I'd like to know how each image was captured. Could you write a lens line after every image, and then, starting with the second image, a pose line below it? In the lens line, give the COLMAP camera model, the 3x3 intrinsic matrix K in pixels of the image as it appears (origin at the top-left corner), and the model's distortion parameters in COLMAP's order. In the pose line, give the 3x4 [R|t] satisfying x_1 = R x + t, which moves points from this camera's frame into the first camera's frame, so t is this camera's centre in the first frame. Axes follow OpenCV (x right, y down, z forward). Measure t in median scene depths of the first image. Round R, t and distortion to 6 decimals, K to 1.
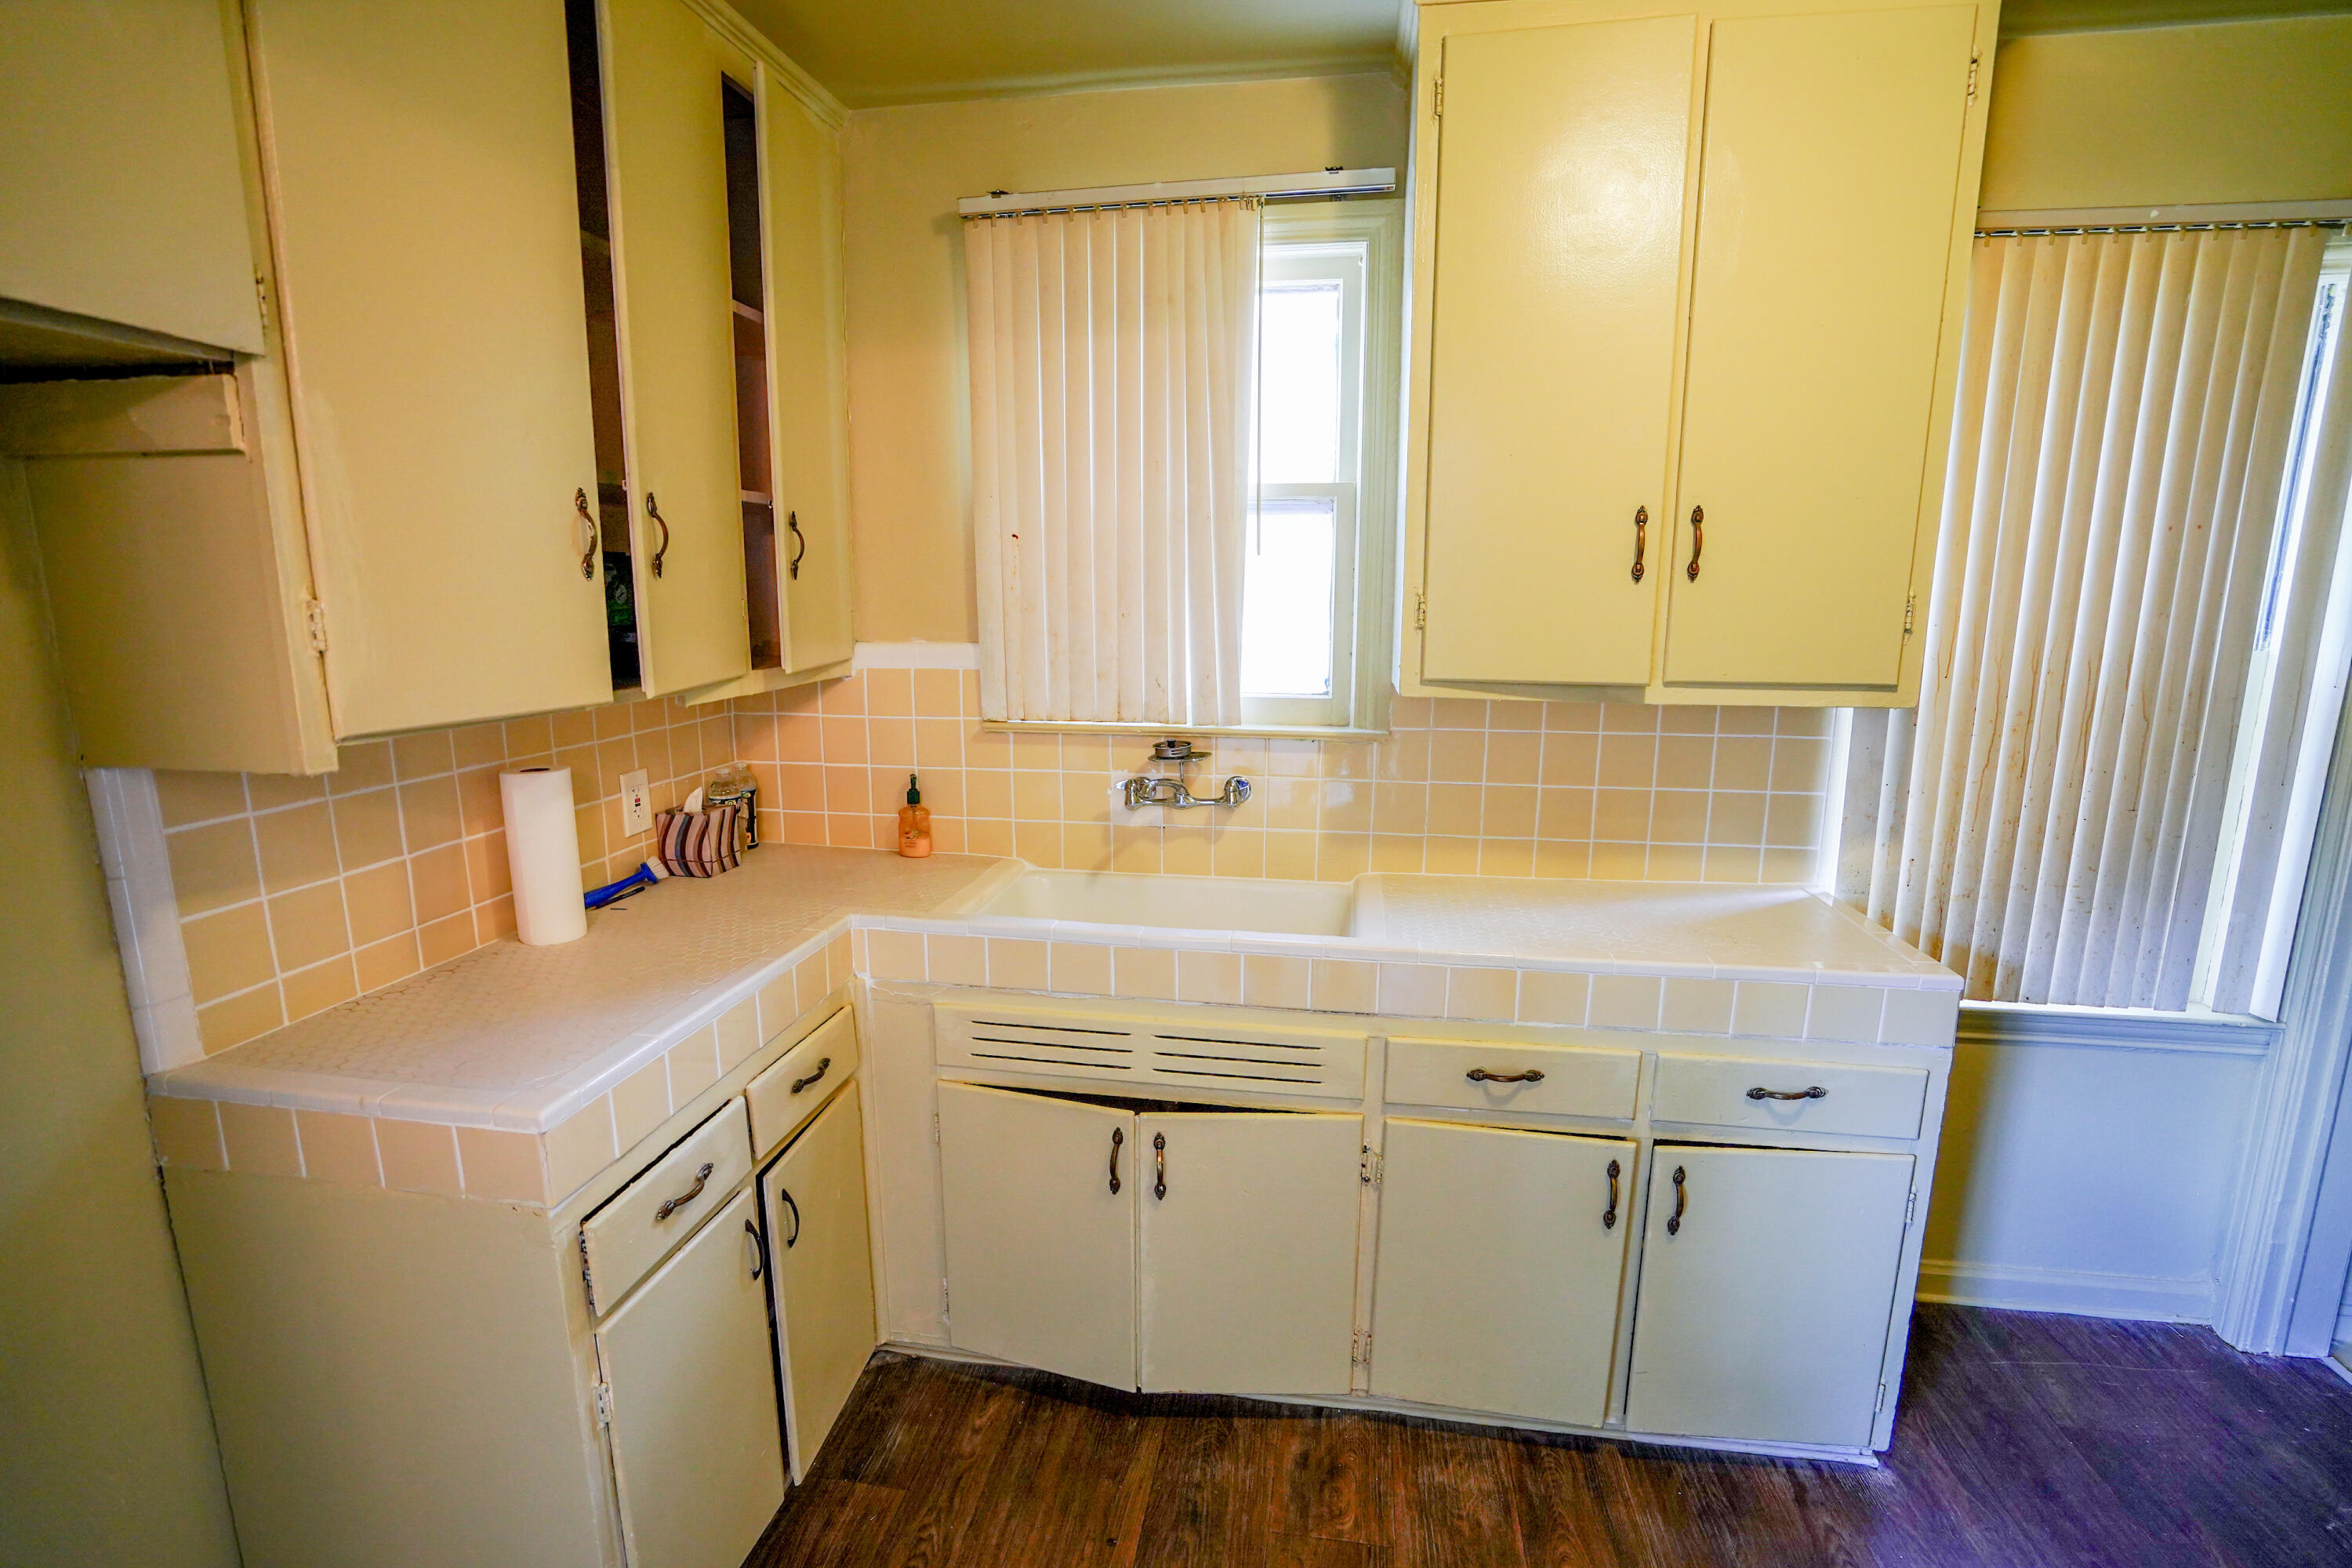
lens RADIAL K [[1093.3, 0, 1173.2], [0, 1093.3, 783.9], [0, 0, 1]] dist [-0.004555, 0.000193]
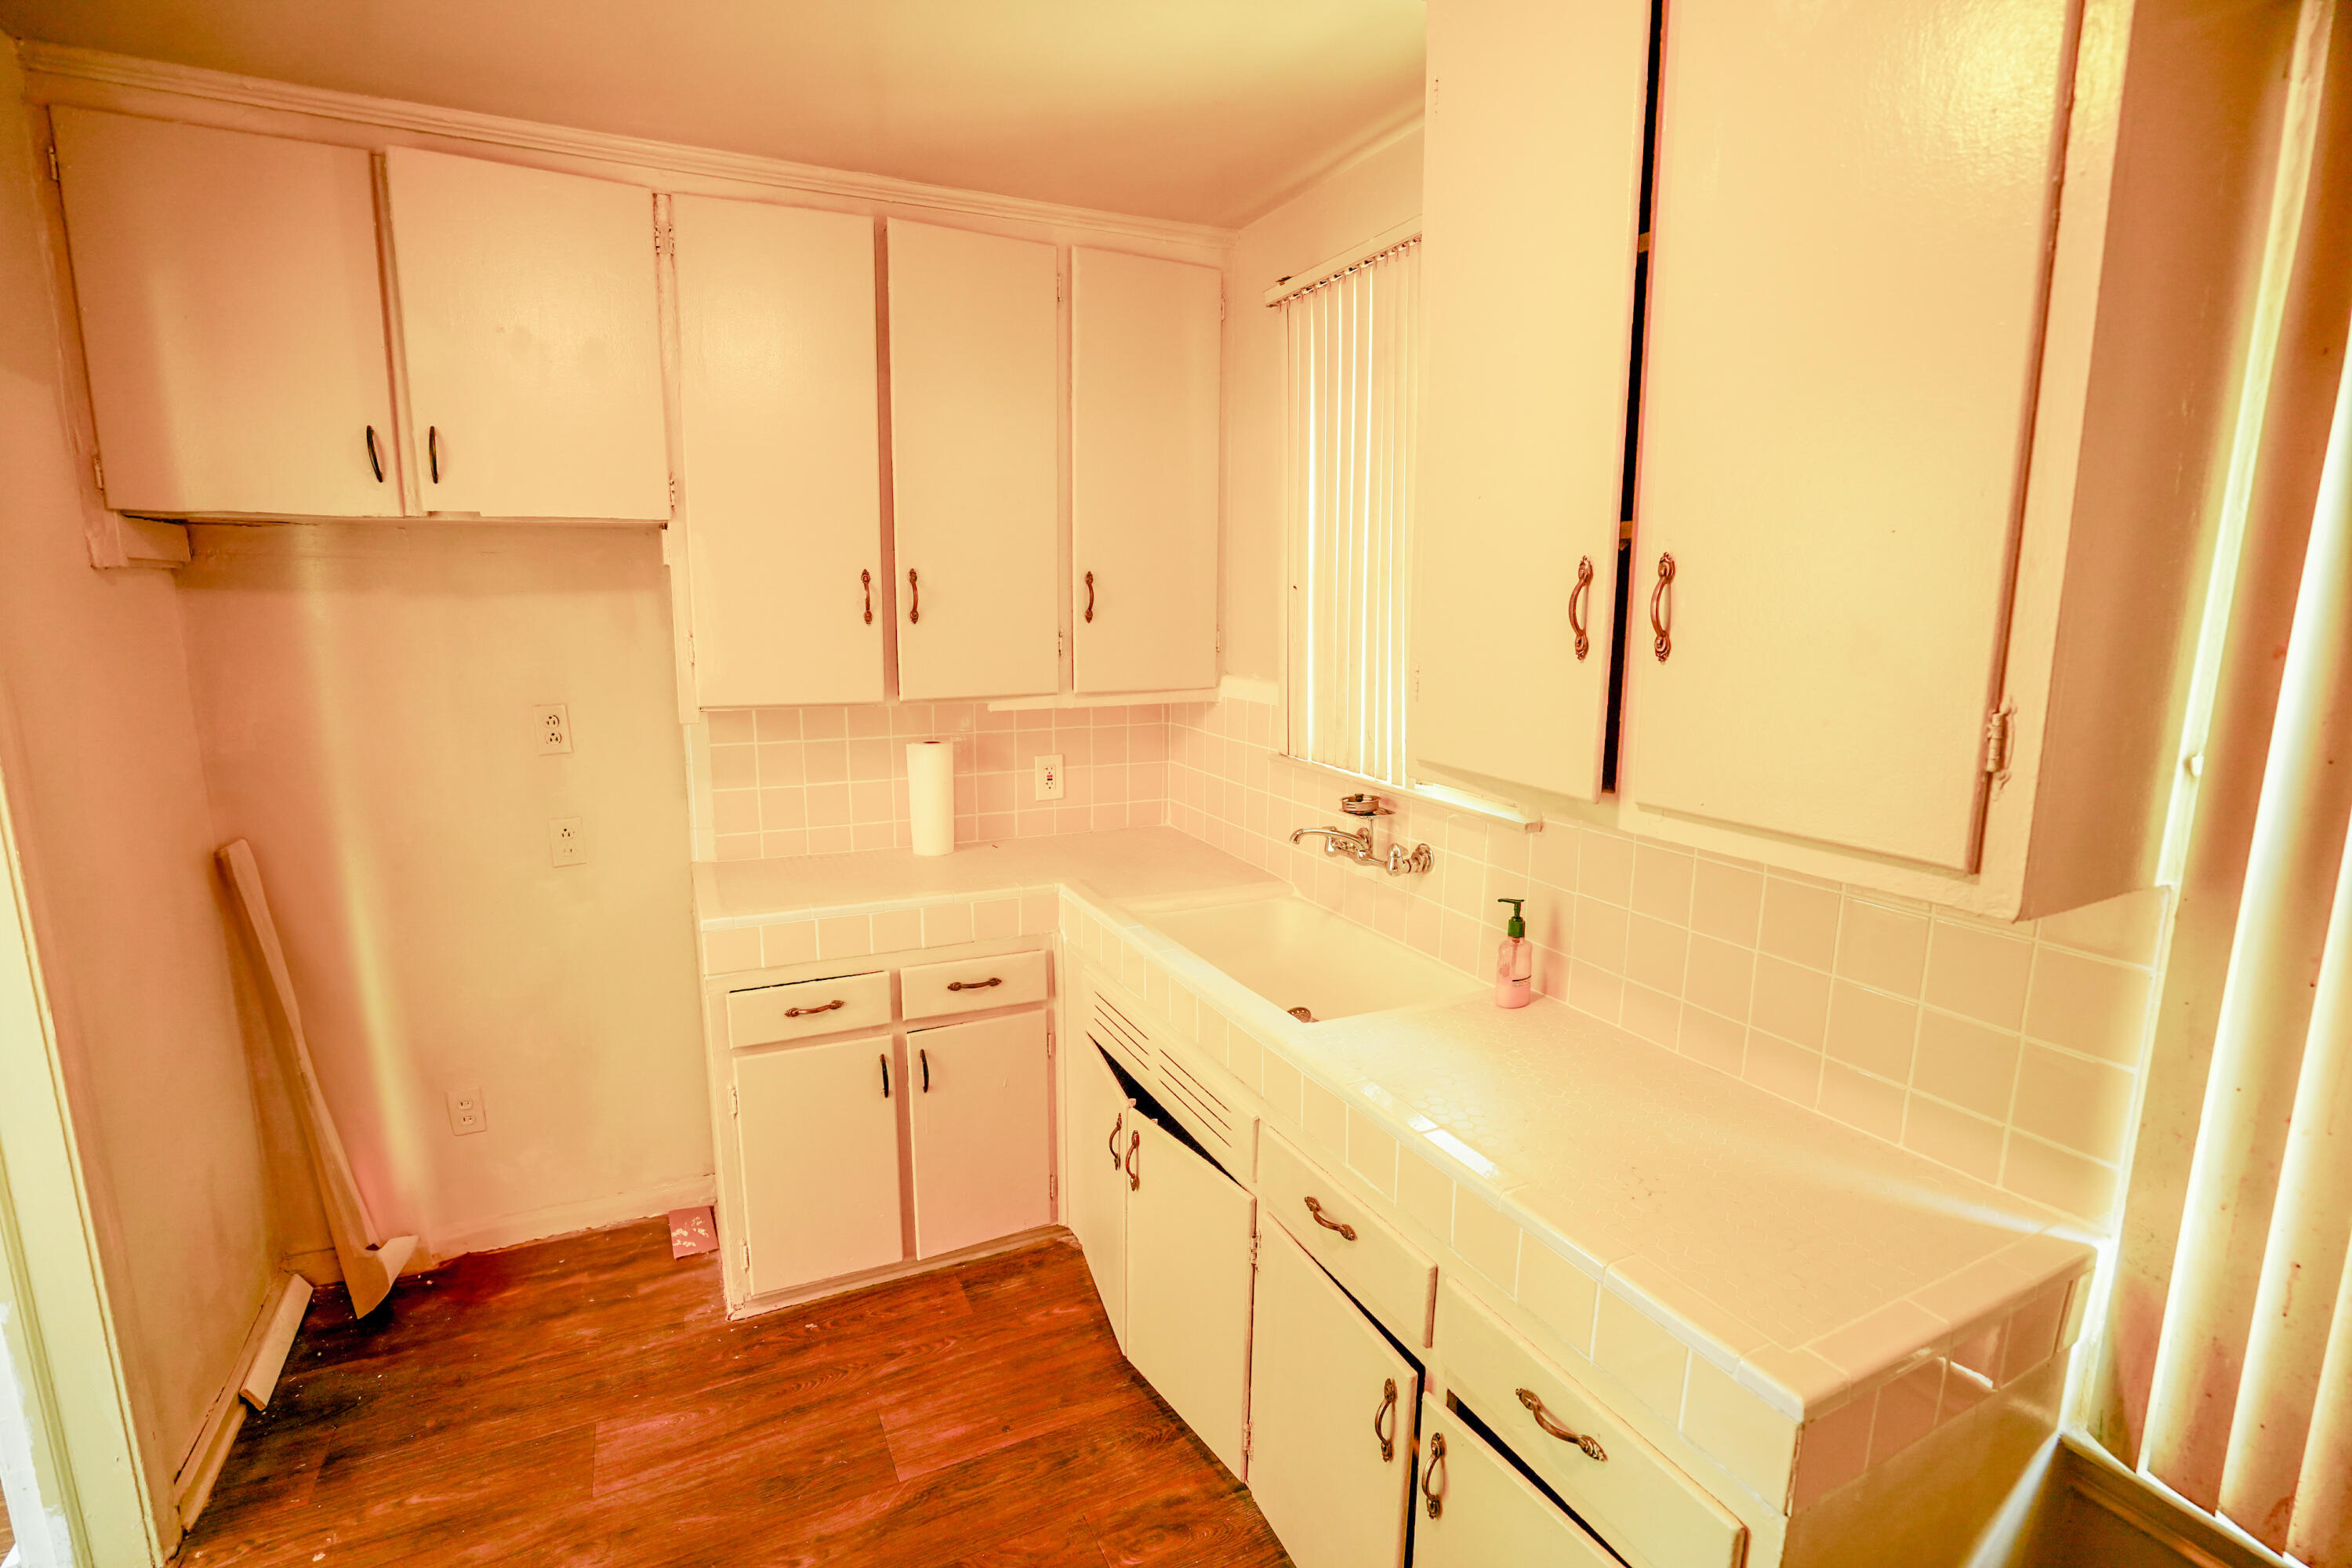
lens RADIAL K [[1093.3, 0, 1172.7], [0, 1093.3, 786.1], [0, 0, 1]] dist [-0.004555, 0.000193]
pose [[0.585551, 0.146403, -0.797306, 0.808172], [-0.157990, 0.985306, 0.064894, -0.099319], [0.795091, 0.087967, 0.600077, 0.321539]]
